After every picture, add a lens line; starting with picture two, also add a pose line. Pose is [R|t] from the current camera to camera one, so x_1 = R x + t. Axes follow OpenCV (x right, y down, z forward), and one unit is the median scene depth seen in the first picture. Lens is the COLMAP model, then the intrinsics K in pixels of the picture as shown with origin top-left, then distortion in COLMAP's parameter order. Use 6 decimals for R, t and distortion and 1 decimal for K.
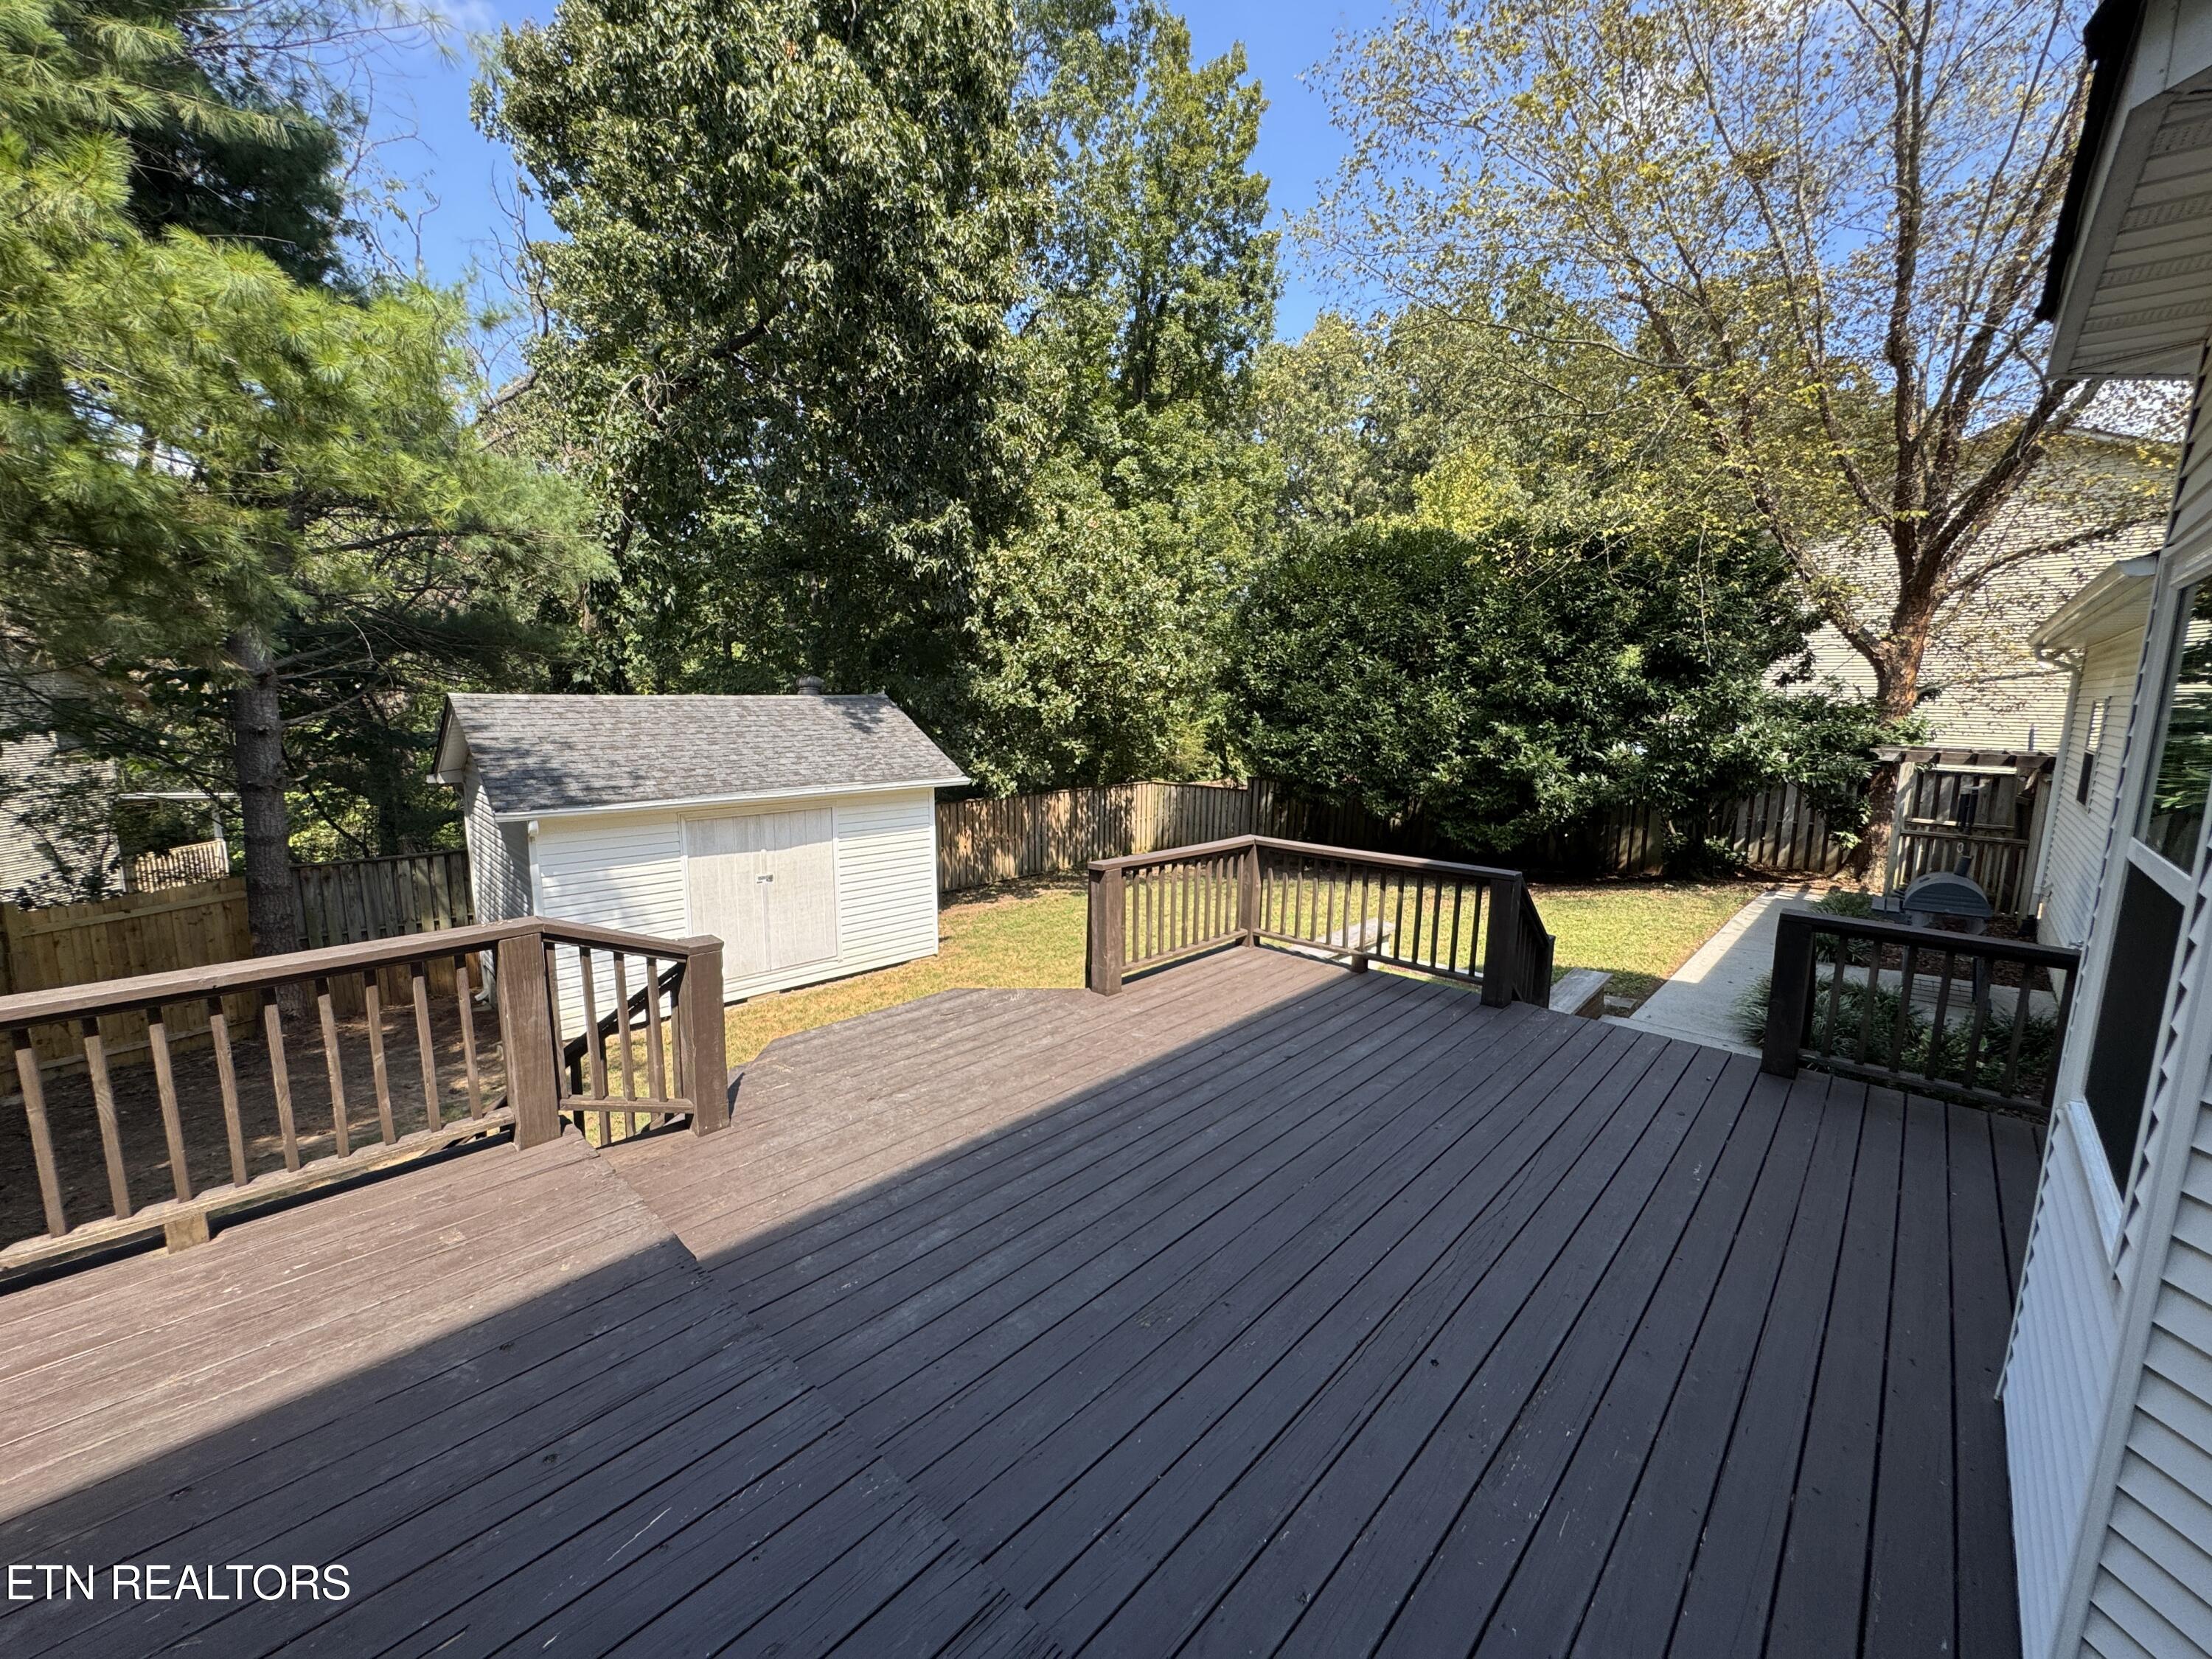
lens RADIAL K [[885.5, 0, 1102.6], [0, 885.5, 830.2], [0, 0, 1]] dist [-0.002045, -0.000553]
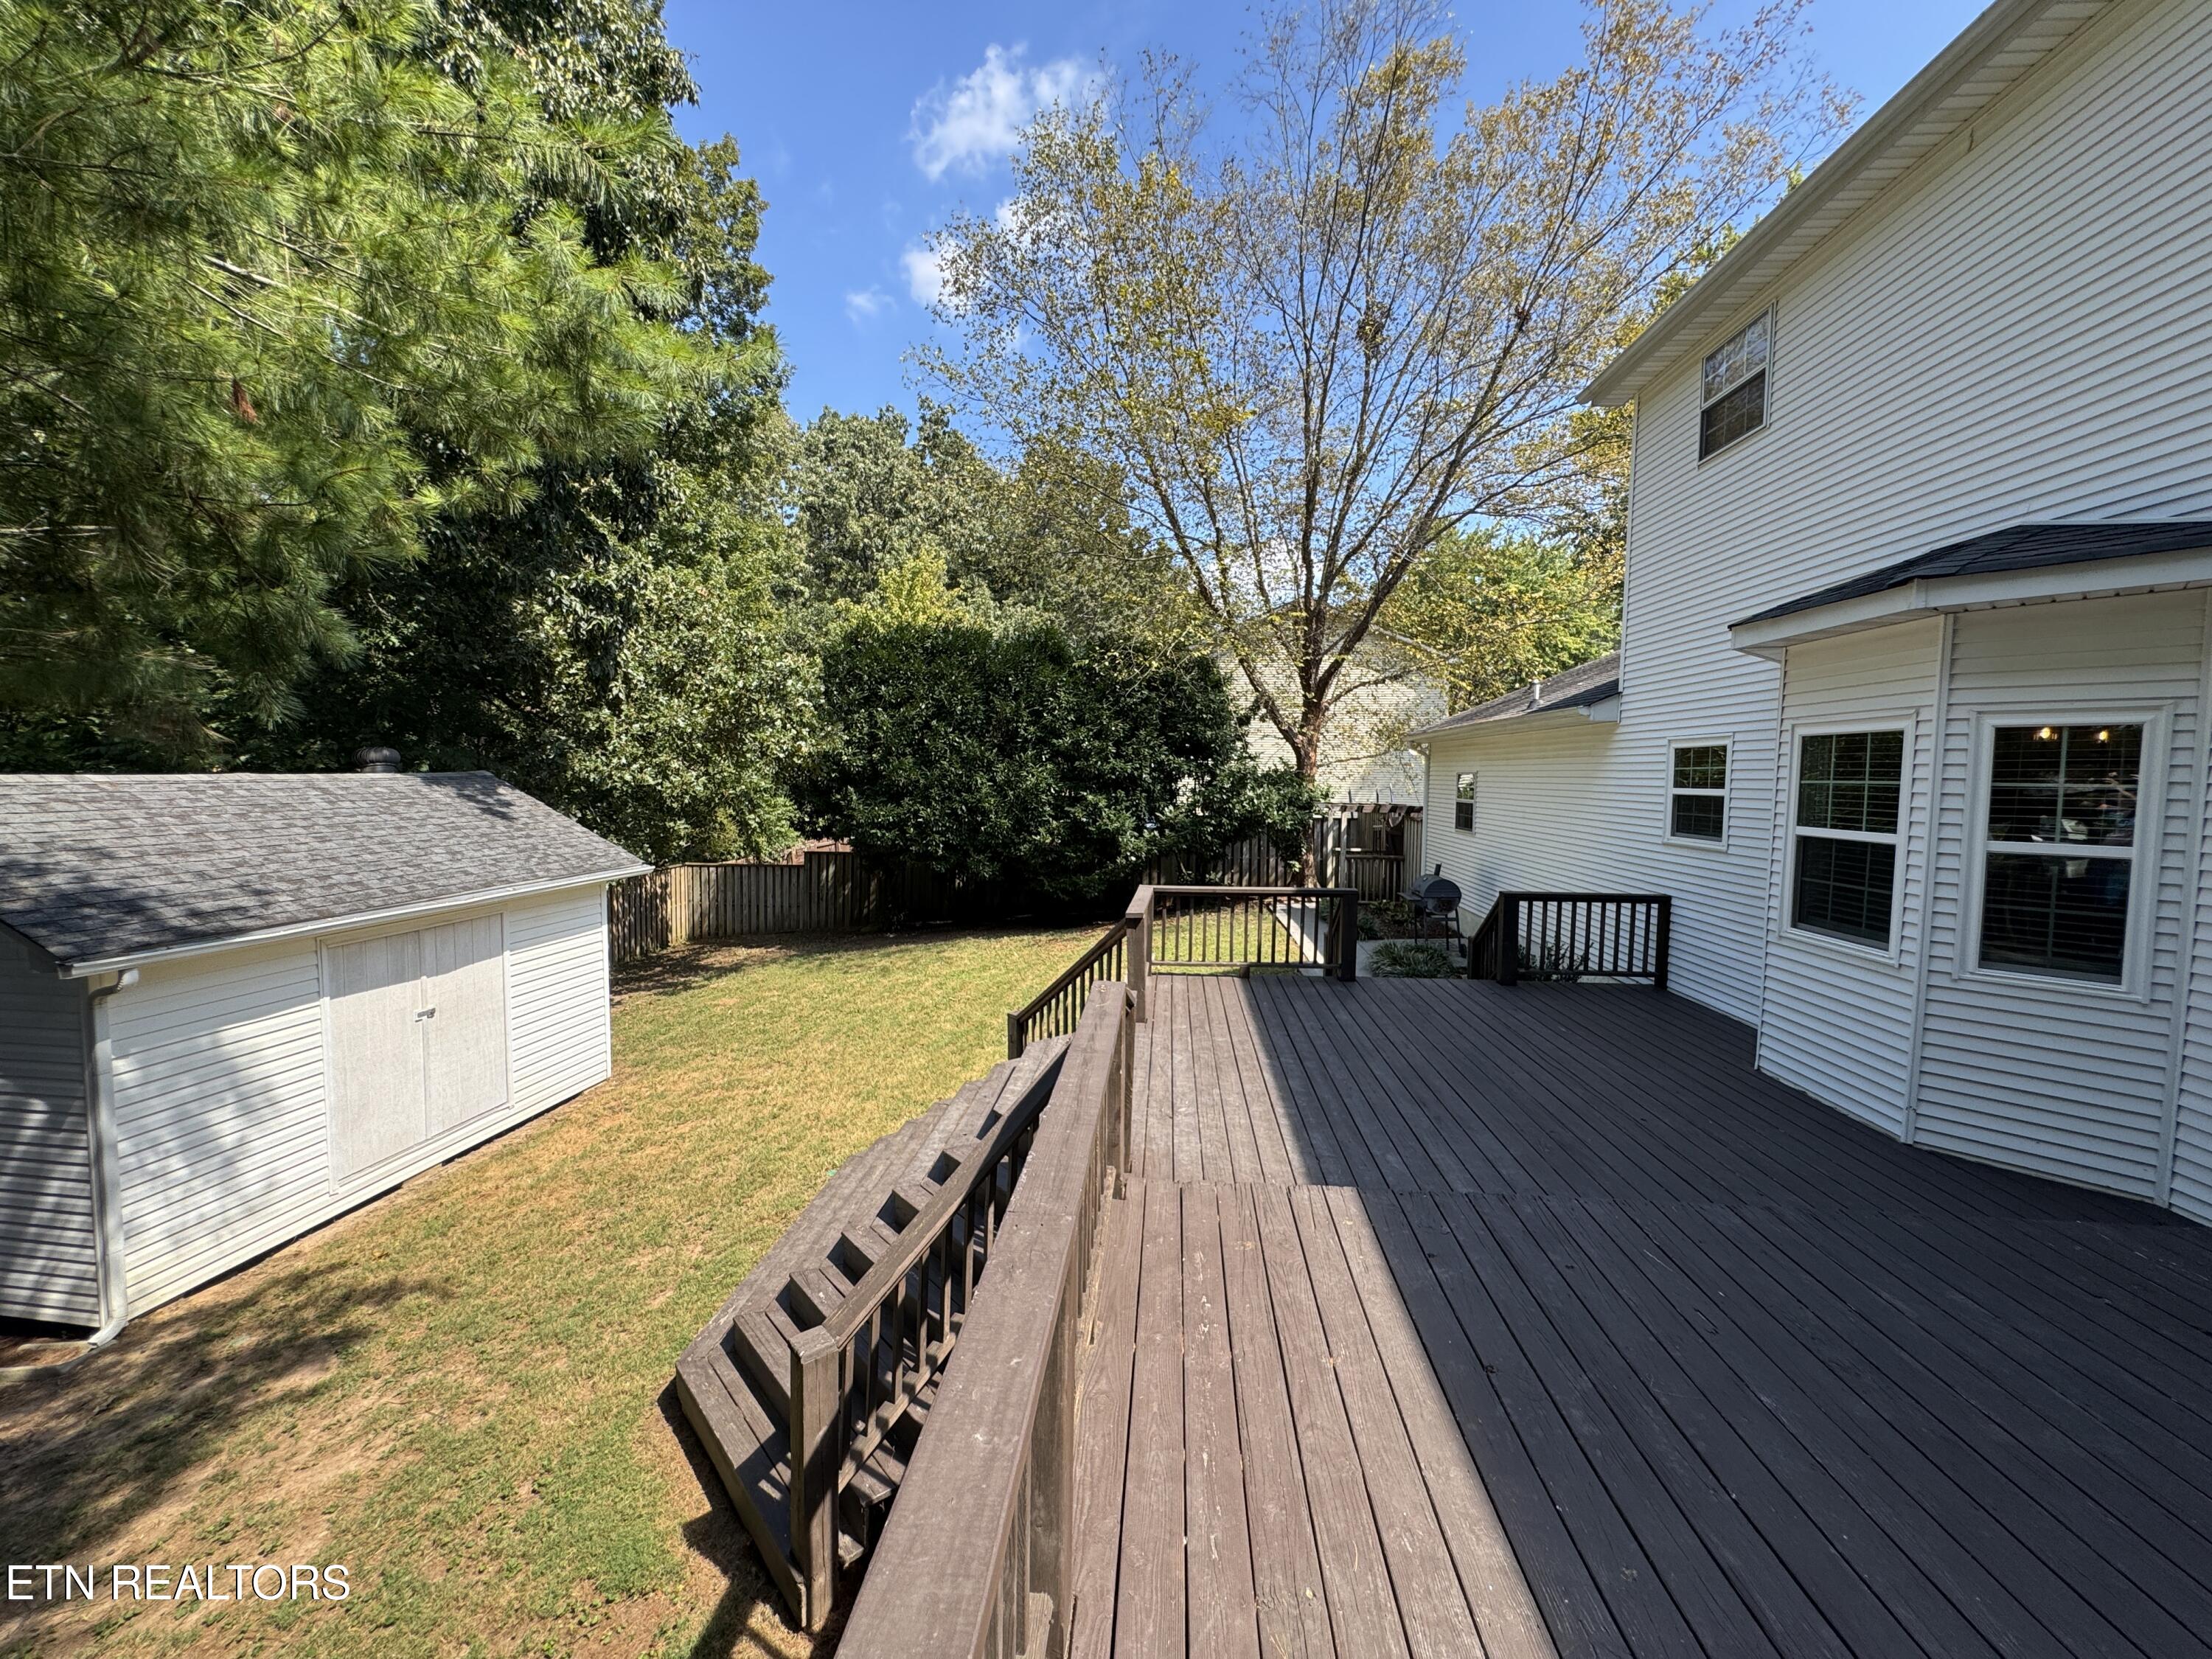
lens RADIAL K [[885.5, 0, 1102.6], [0, 885.5, 830.2], [0, 0, 1]] dist [-0.002045, -0.000553]
pose [[0.777915, -0.044878, 0.626764, -0.304574], [0.095658, 0.994279, -0.047534, -0.008163], [-0.621045, 0.096933, 0.777758, 0.030938]]
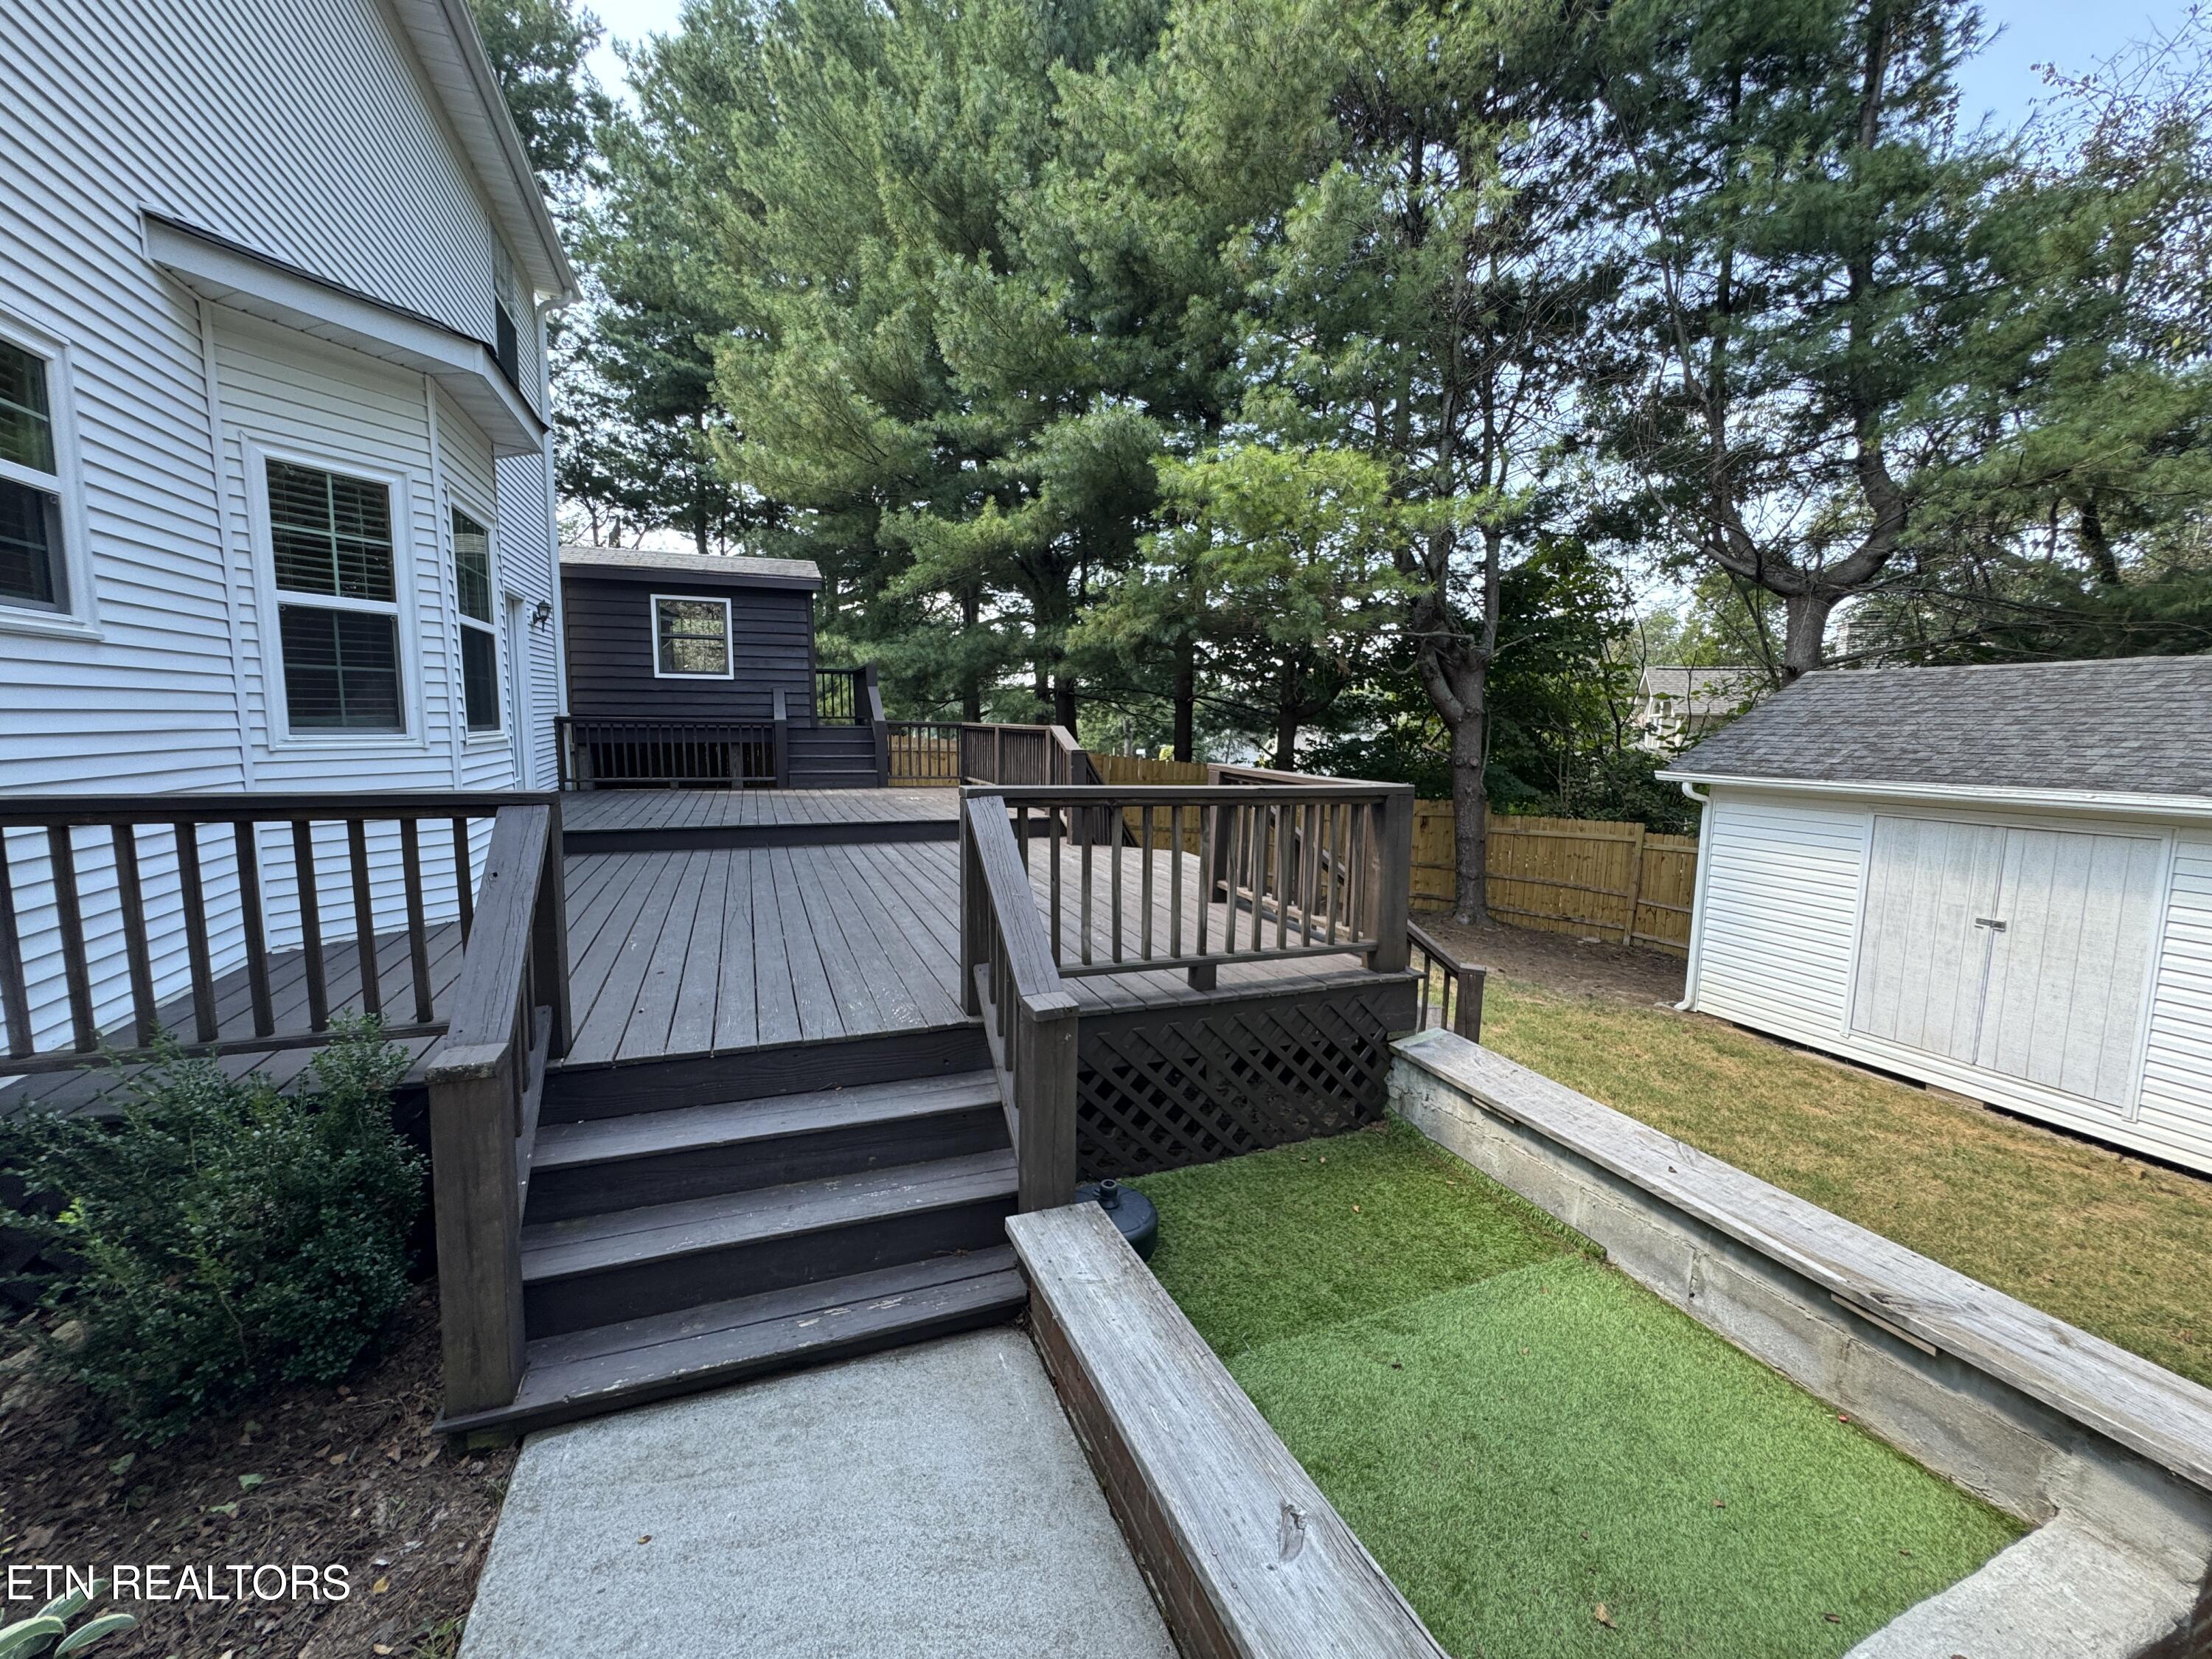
lens RADIAL K [[885.5, 0, 1102.6], [0, 885.5, 830.2], [0, 0, 1]] dist [-0.002045, -0.000553]
pose [[-0.415082, 0.092872, -0.905031, 0.366885], [-0.160661, 0.971660, 0.173394, -0.016068], [0.895486, 0.217376, -0.388397, 0.496842]]
